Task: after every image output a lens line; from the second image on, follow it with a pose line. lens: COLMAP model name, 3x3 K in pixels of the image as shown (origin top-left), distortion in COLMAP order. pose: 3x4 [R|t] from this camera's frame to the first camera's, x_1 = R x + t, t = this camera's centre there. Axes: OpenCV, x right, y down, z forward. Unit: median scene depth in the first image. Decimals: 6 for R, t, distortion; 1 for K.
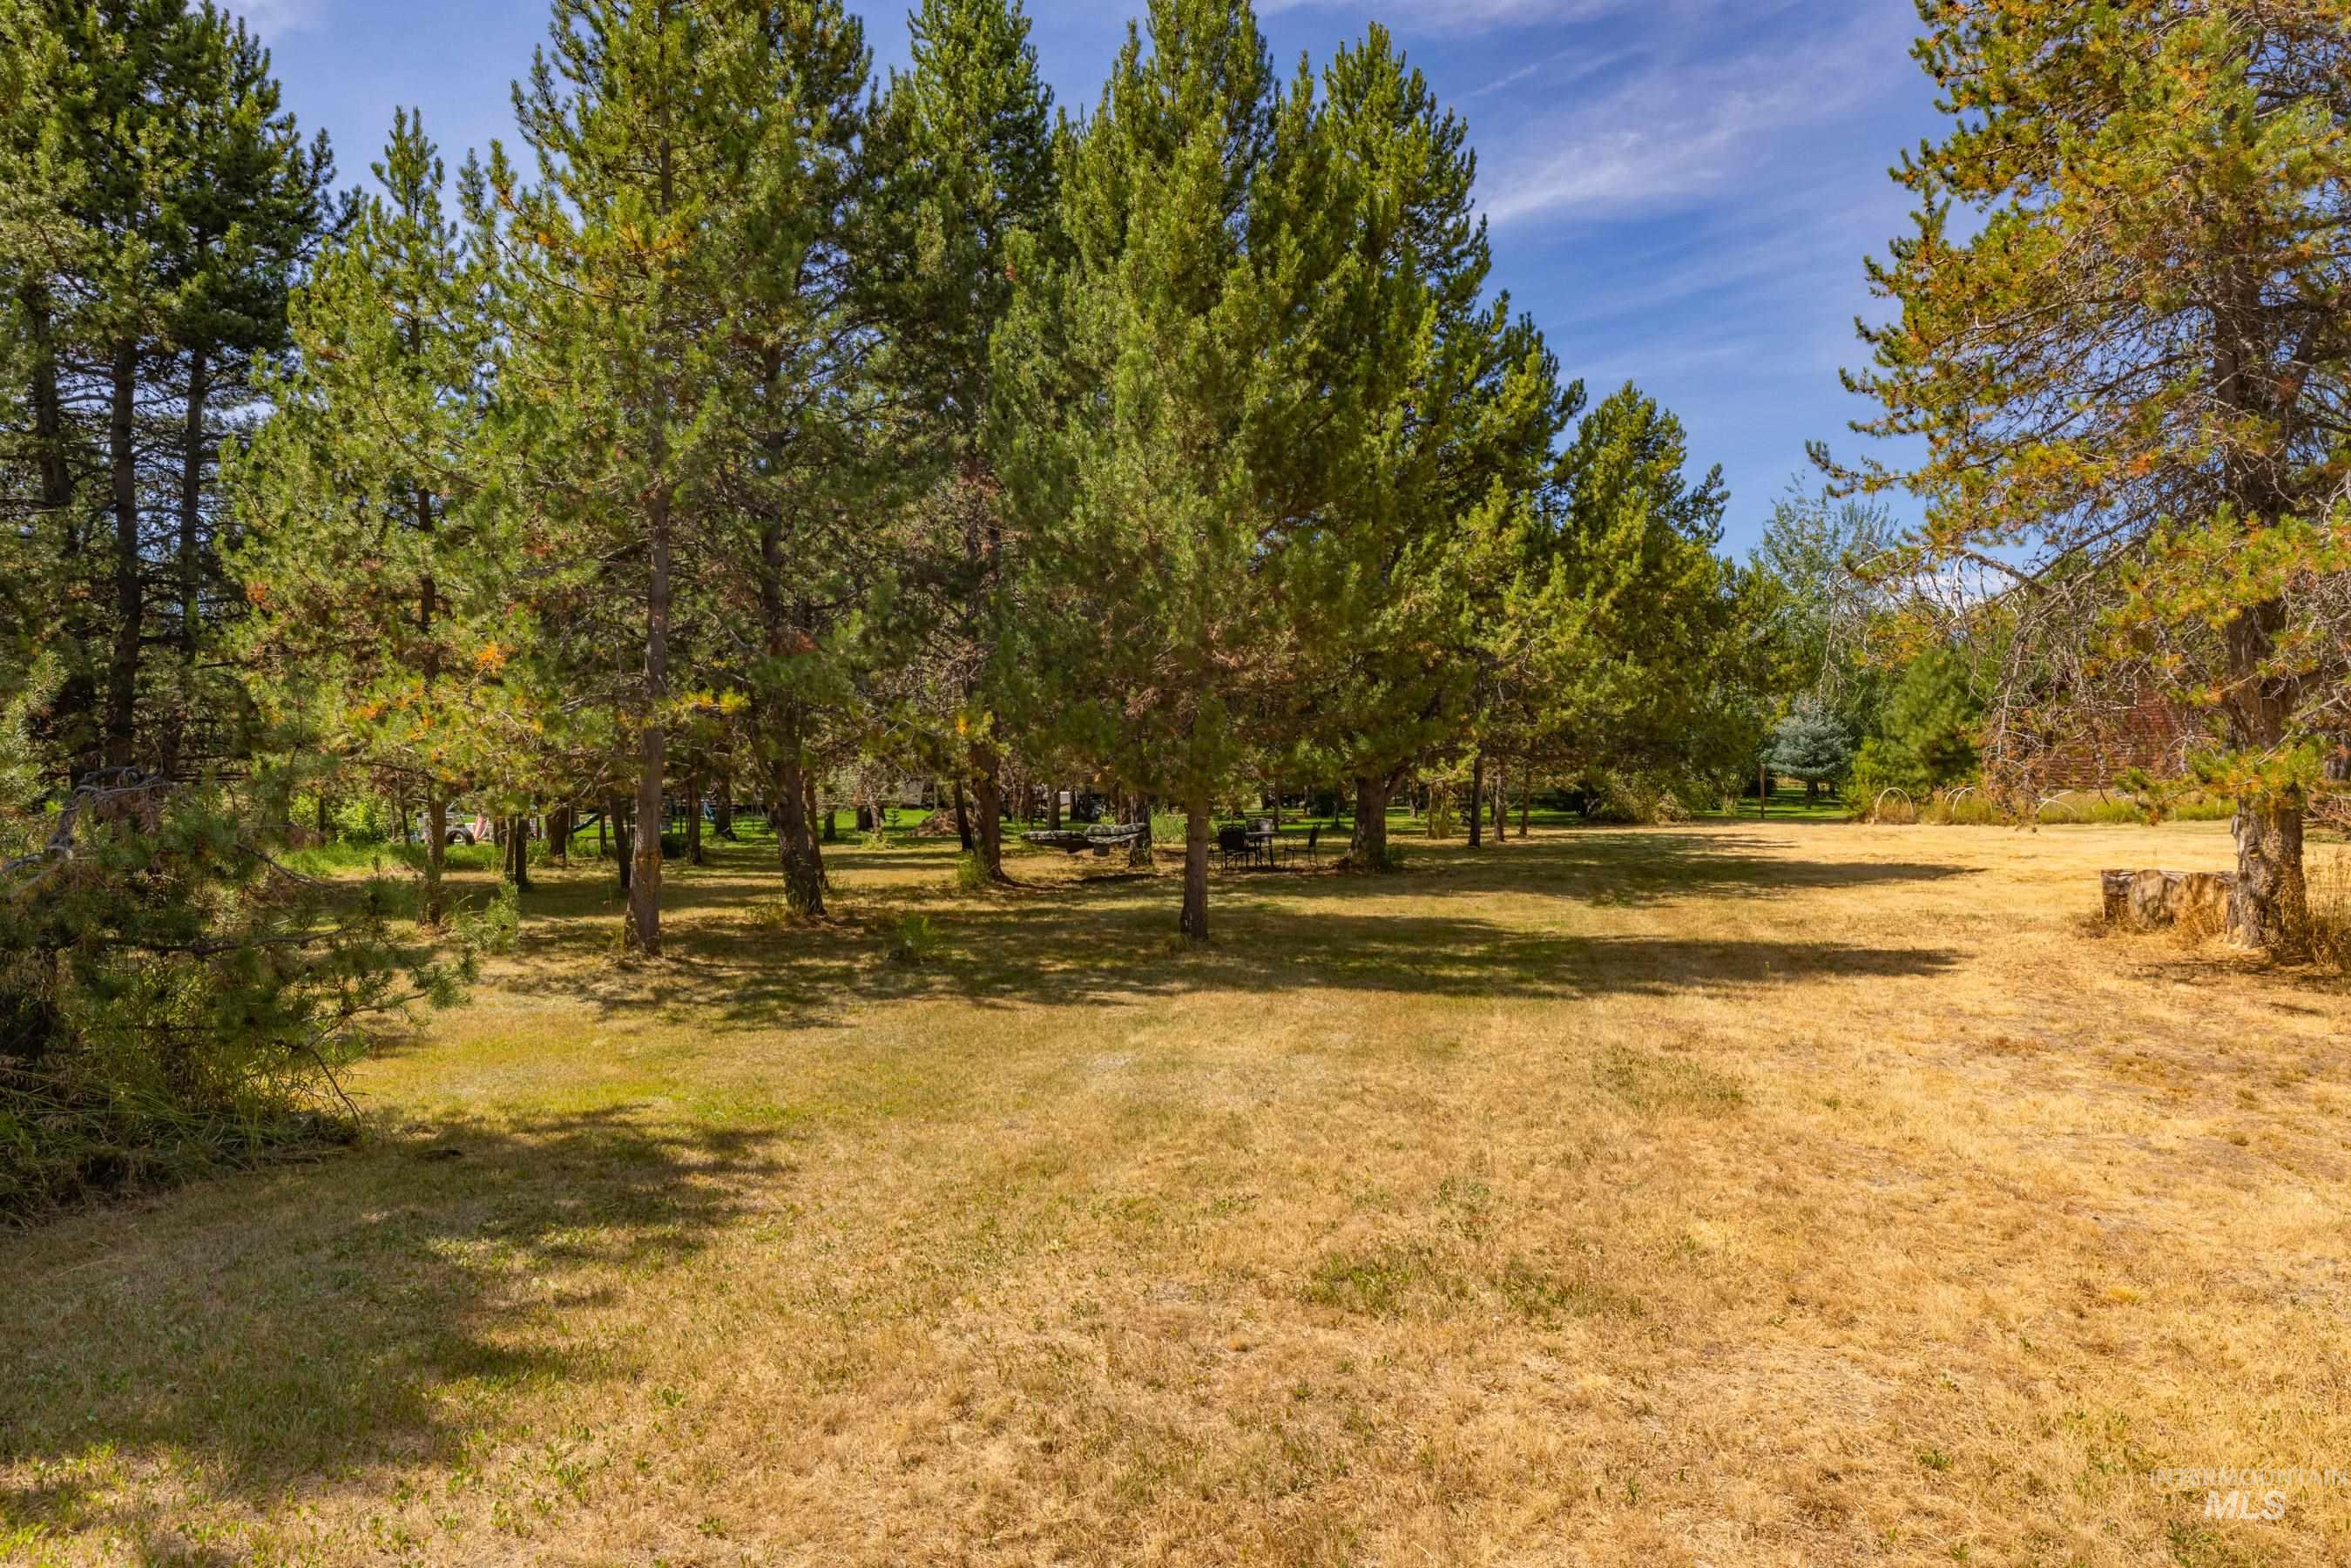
lens RADIAL K [[1349.8, 0, 1181.9], [0, 1349.8, 786.4], [0, 0, 1]] dist [0.008641, 0.000357]
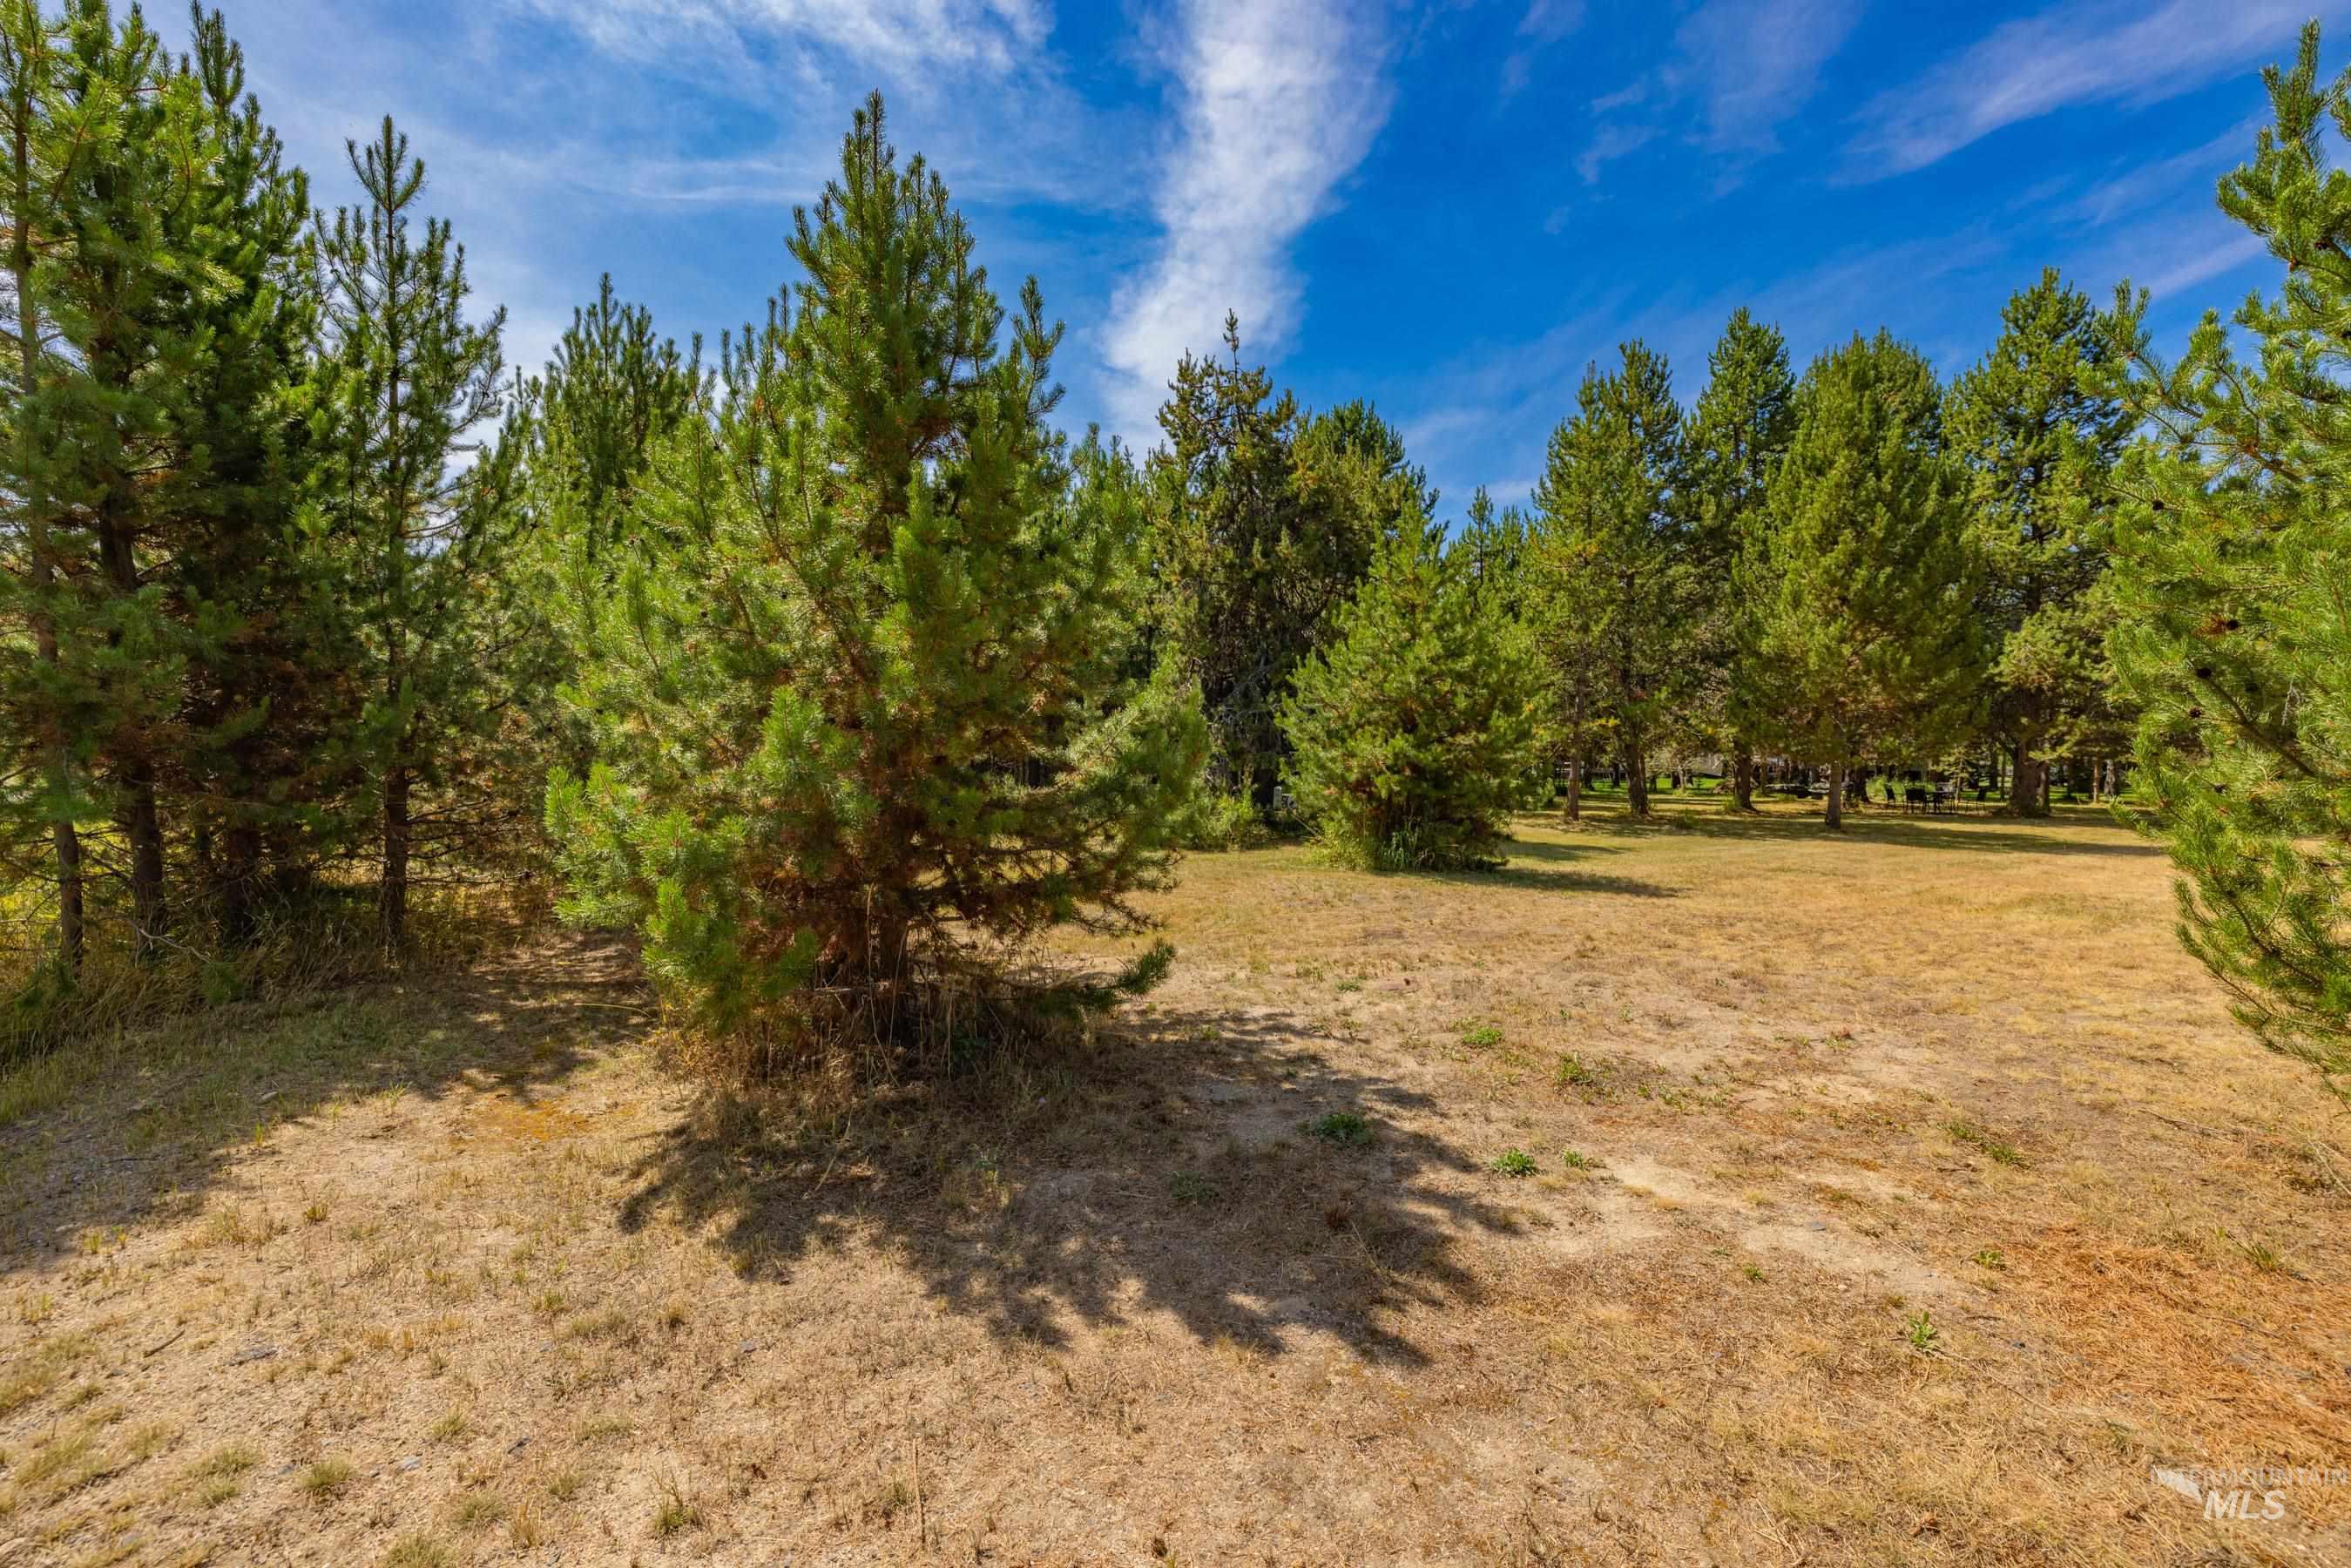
lens RADIAL K [[997.0, 0, 1168.2], [0, 997.0, 768.1], [0, 0, 1]] dist [-0.003961, 0.001361]
pose [[0.759231, 0.018776, -0.650550, 0.164114], [-0.017009, 0.999815, 0.009007, 0.014610], [0.650599, 0.004227, 0.759410, -0.625990]]
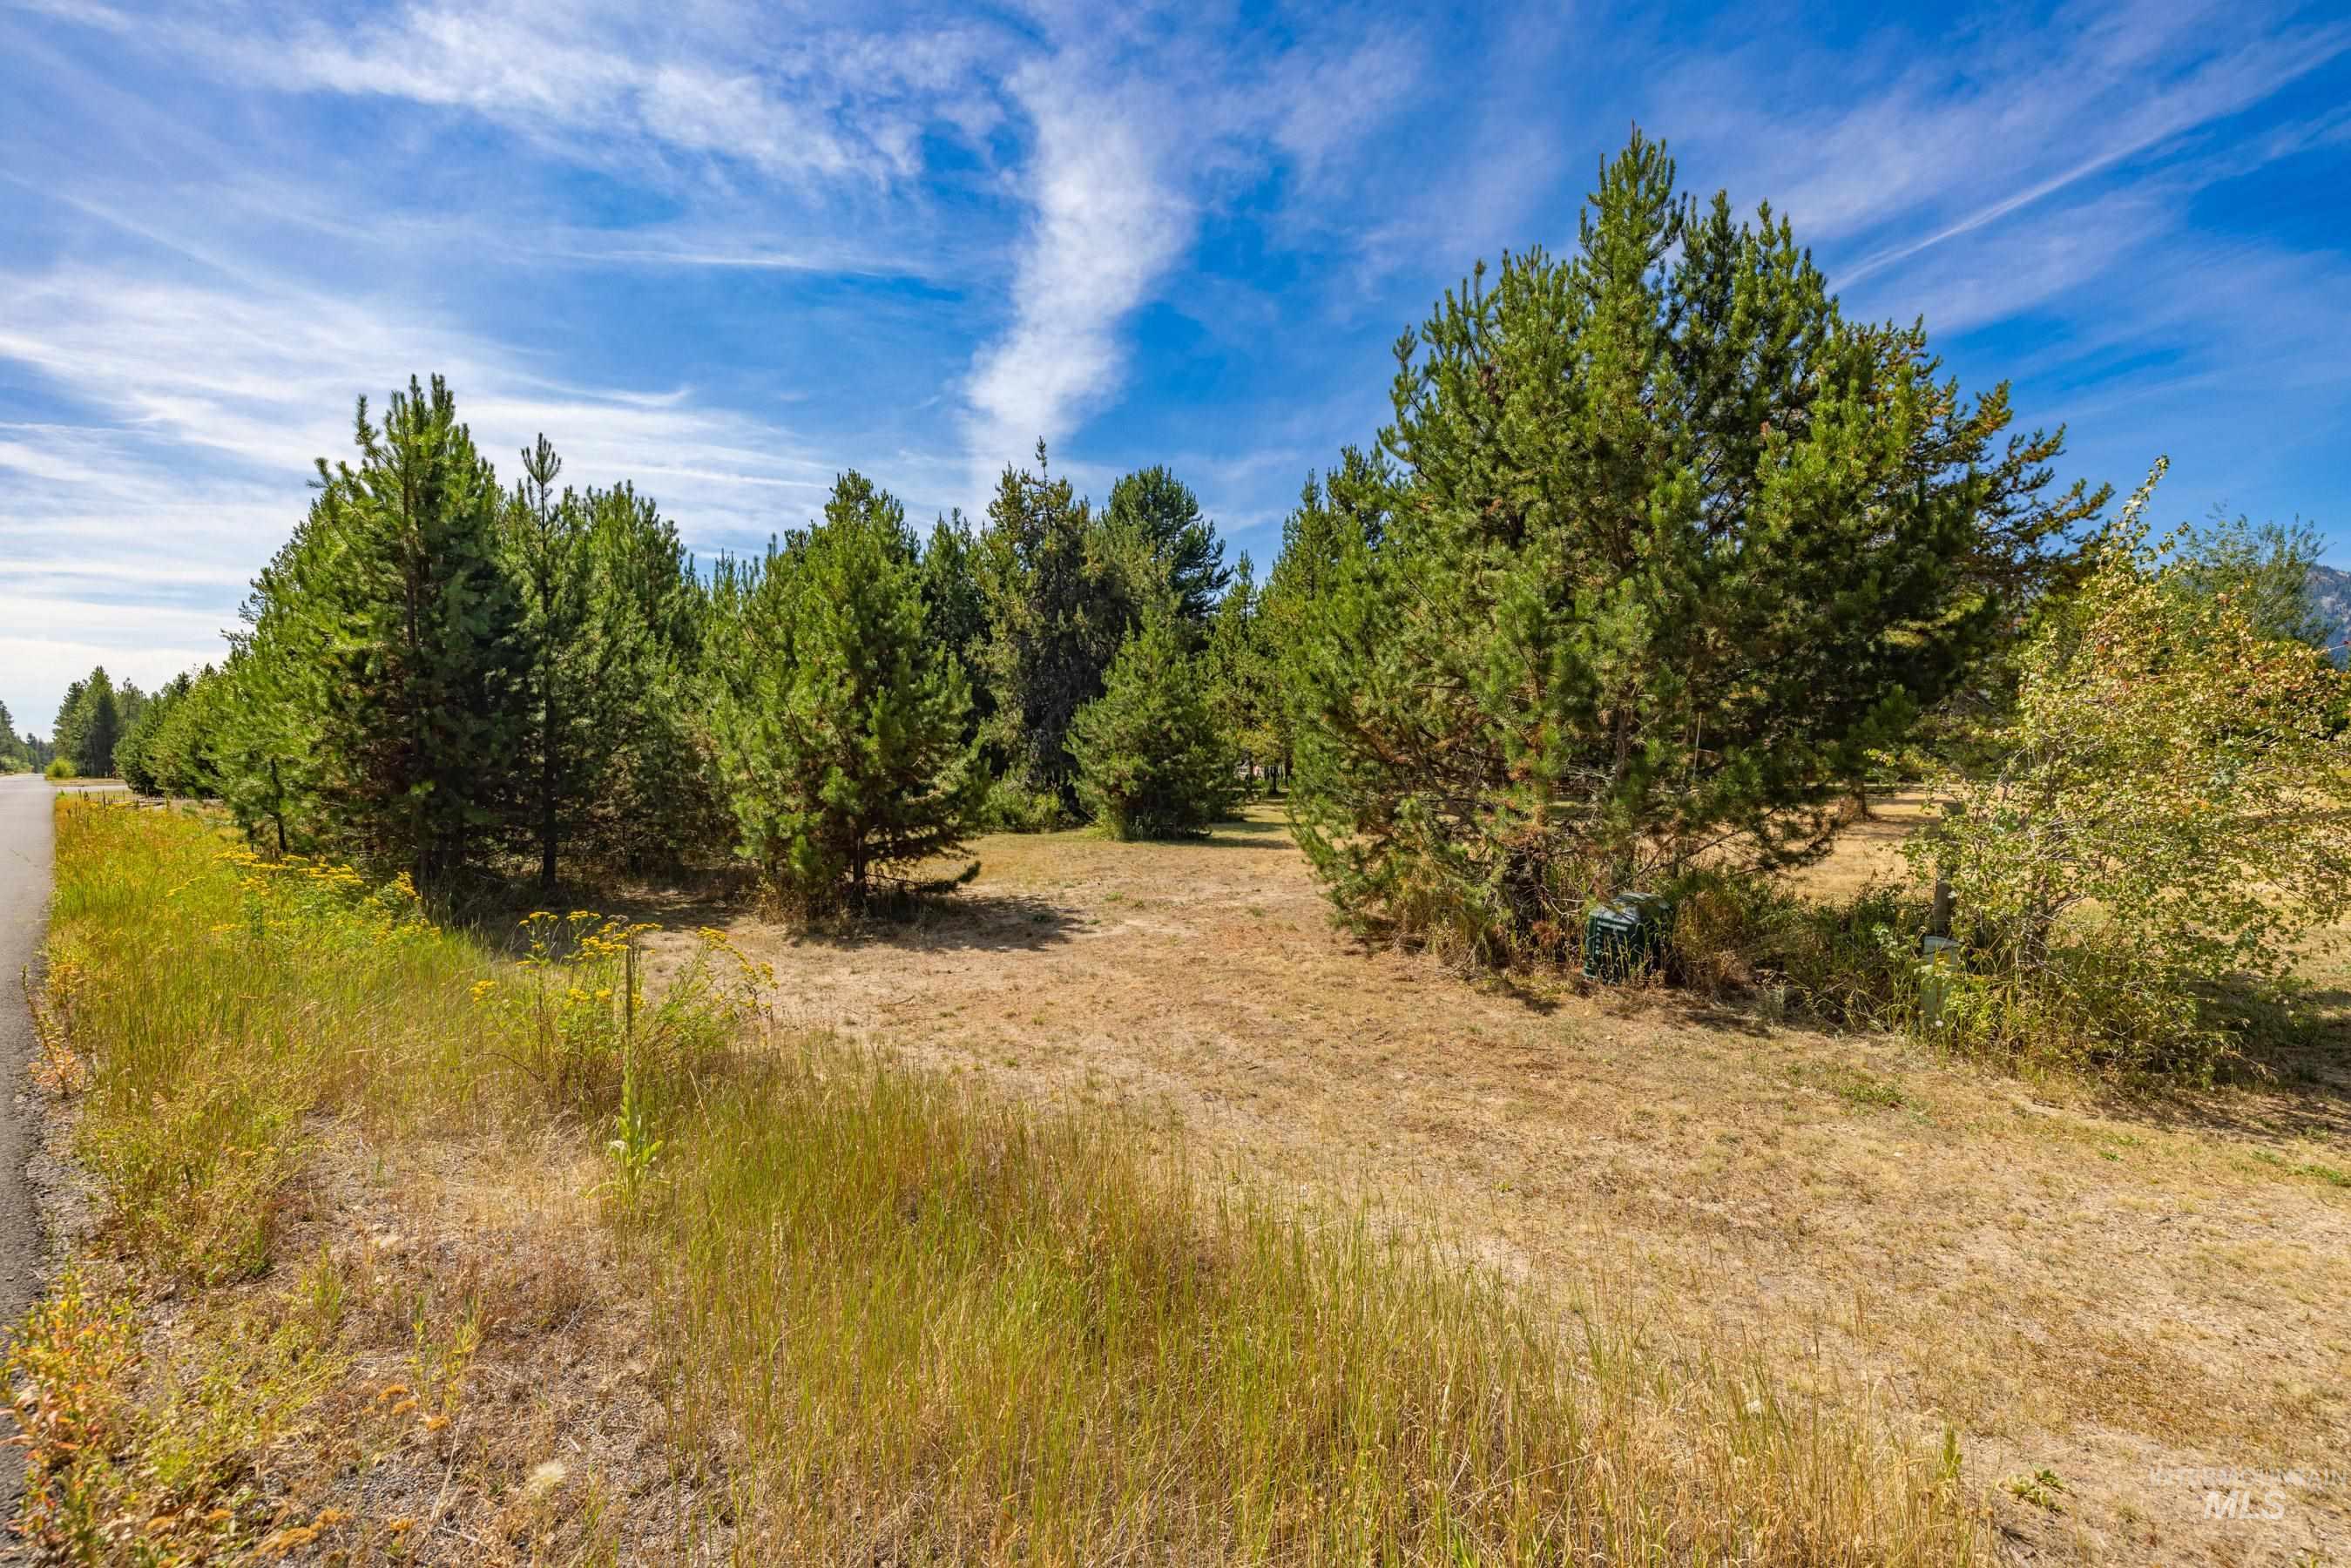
lens RADIAL K [[997.0, 0, 1171.5], [0, 997.0, 768.0], [0, 0, 1]] dist [-0.003961, 0.001361]
pose [[0.848065, 0.008760, -0.529819, 0.452421], [-0.000732, 0.999882, 0.015359, -0.007657], [0.529891, -0.012637, 0.847972, -0.918567]]
